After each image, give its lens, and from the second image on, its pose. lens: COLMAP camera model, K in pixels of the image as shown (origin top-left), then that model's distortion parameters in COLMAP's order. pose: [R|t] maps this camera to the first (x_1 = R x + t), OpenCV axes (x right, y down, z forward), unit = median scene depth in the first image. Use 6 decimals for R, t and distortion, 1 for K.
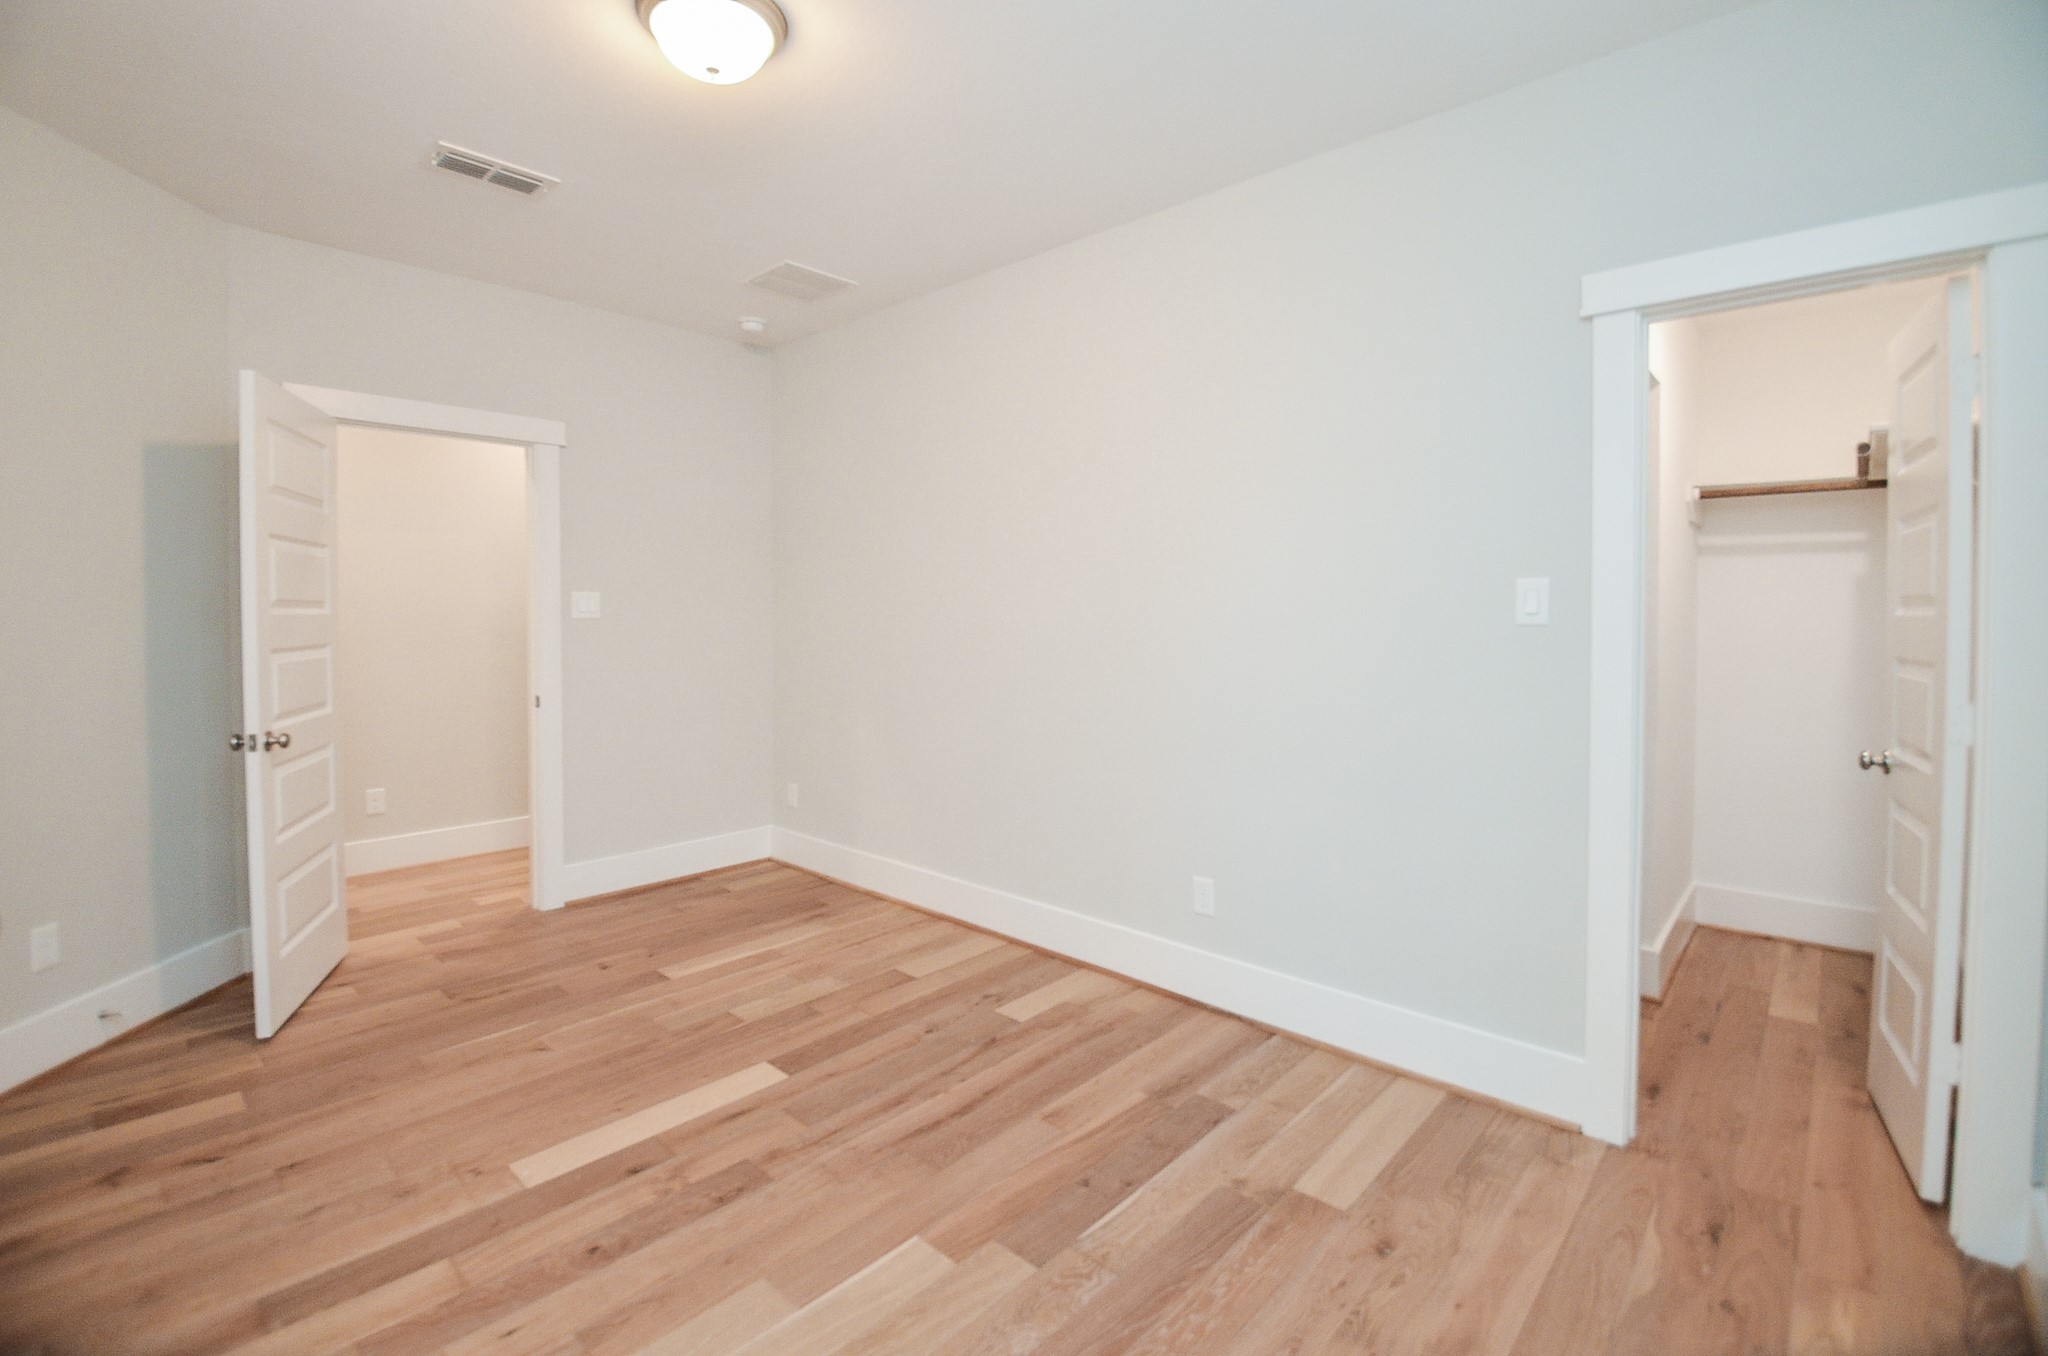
lens RADIAL K [[931.1, 0, 1014.9], [0, 931.1, 634.5], [0, 0, 1]] dist [0.016644, -0.025005]
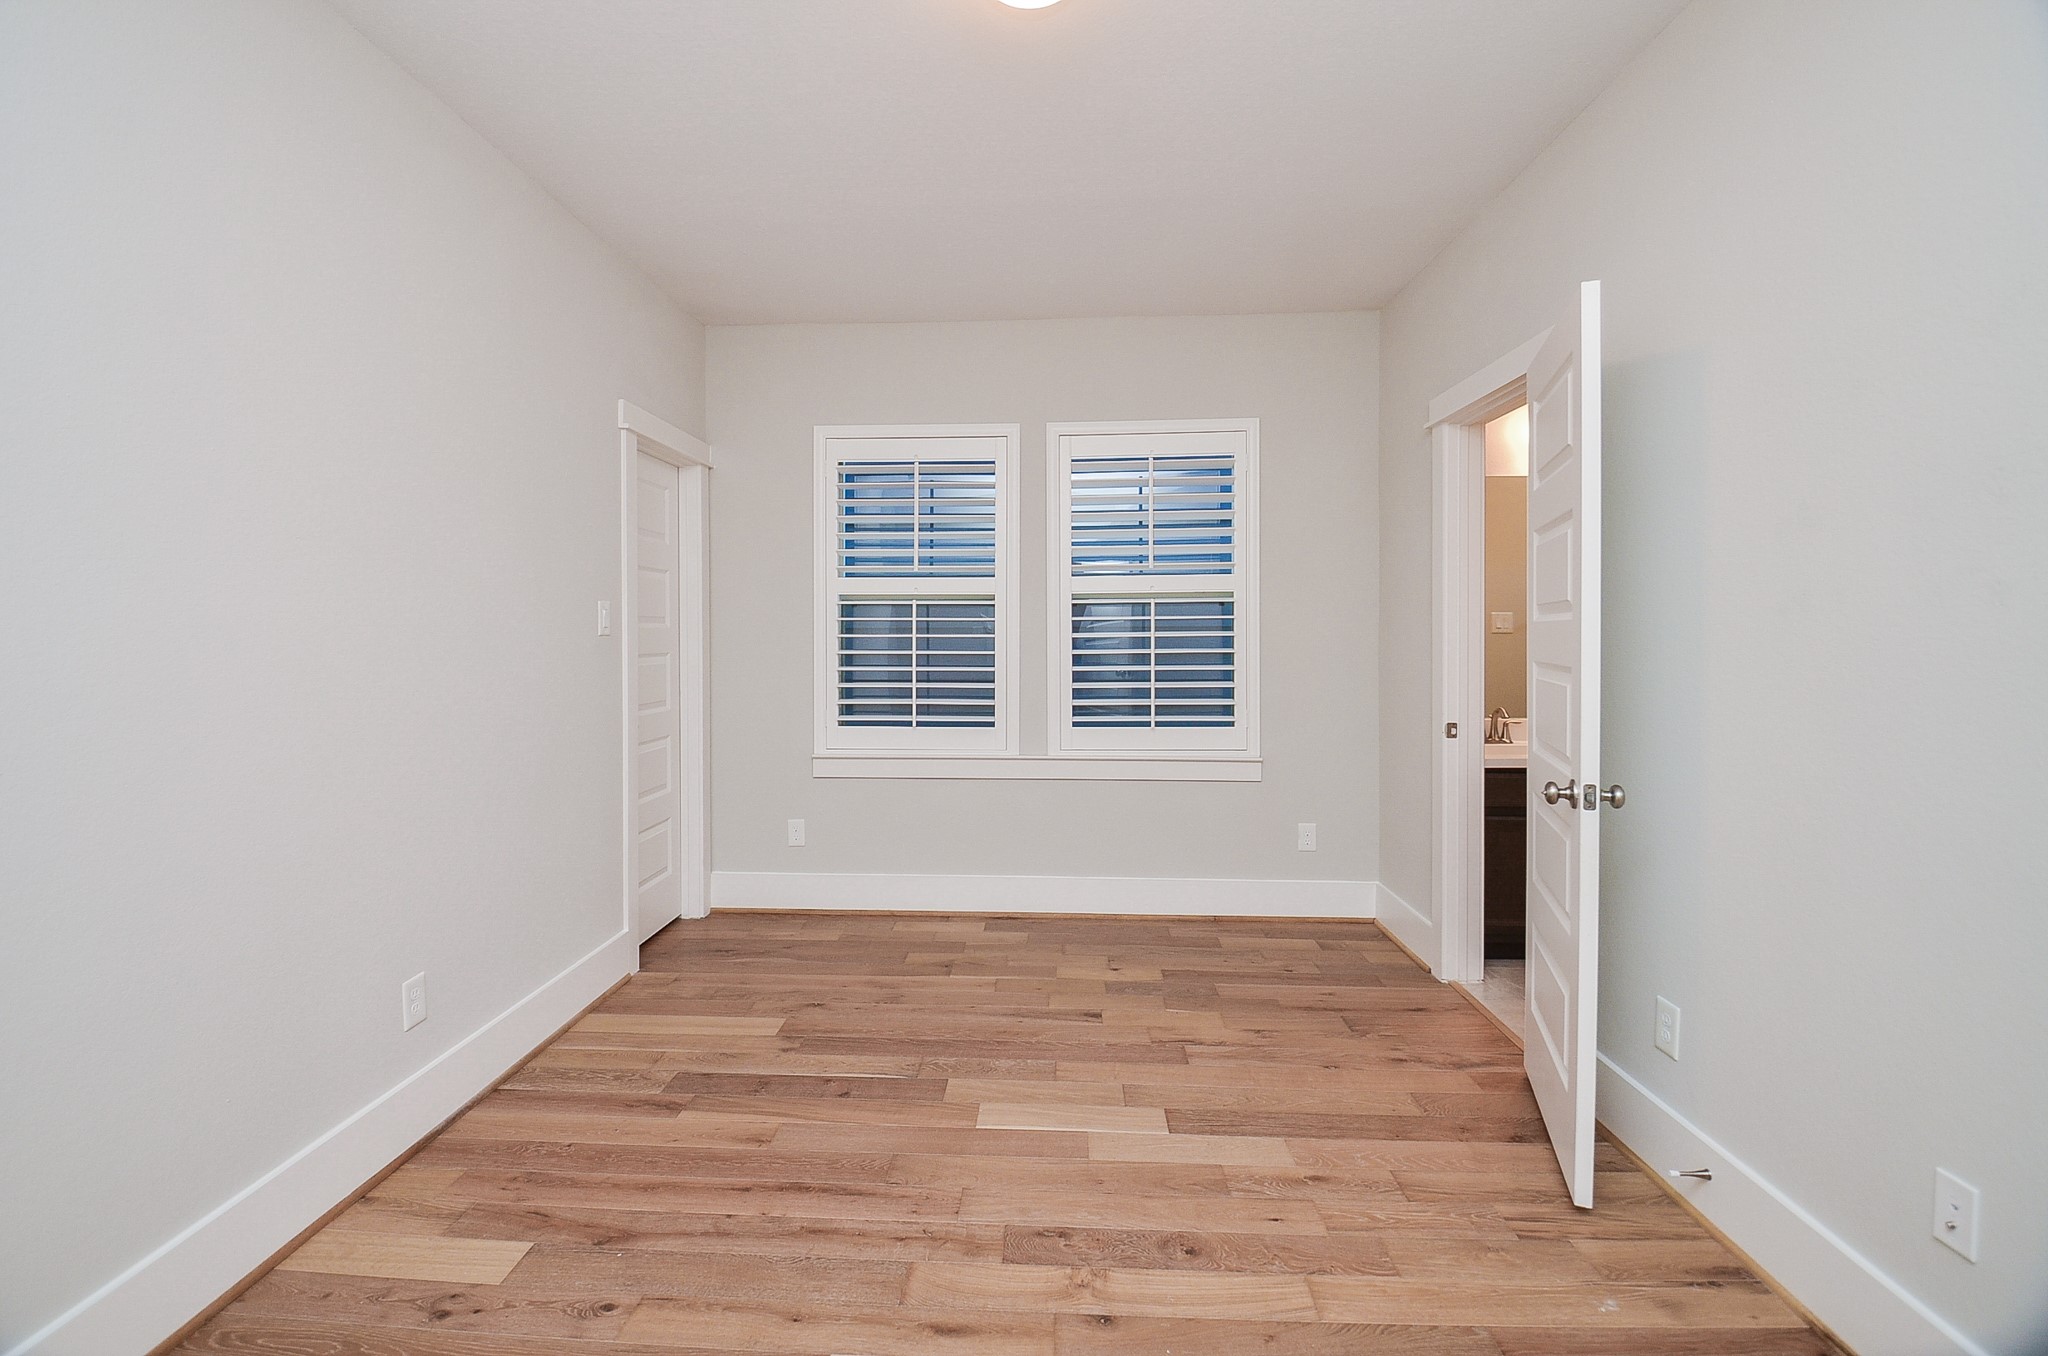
lens RADIAL K [[931.1, 0, 1014.9], [0, 931.1, 634.5], [0, 0, 1]] dist [0.016644, -0.025005]
pose [[-0.655406, 0.002630, 0.755272, -0.891936], [0.022610, 0.999614, 0.016140, -0.019206], [-0.754938, 0.027655, -0.655213, 1.460091]]
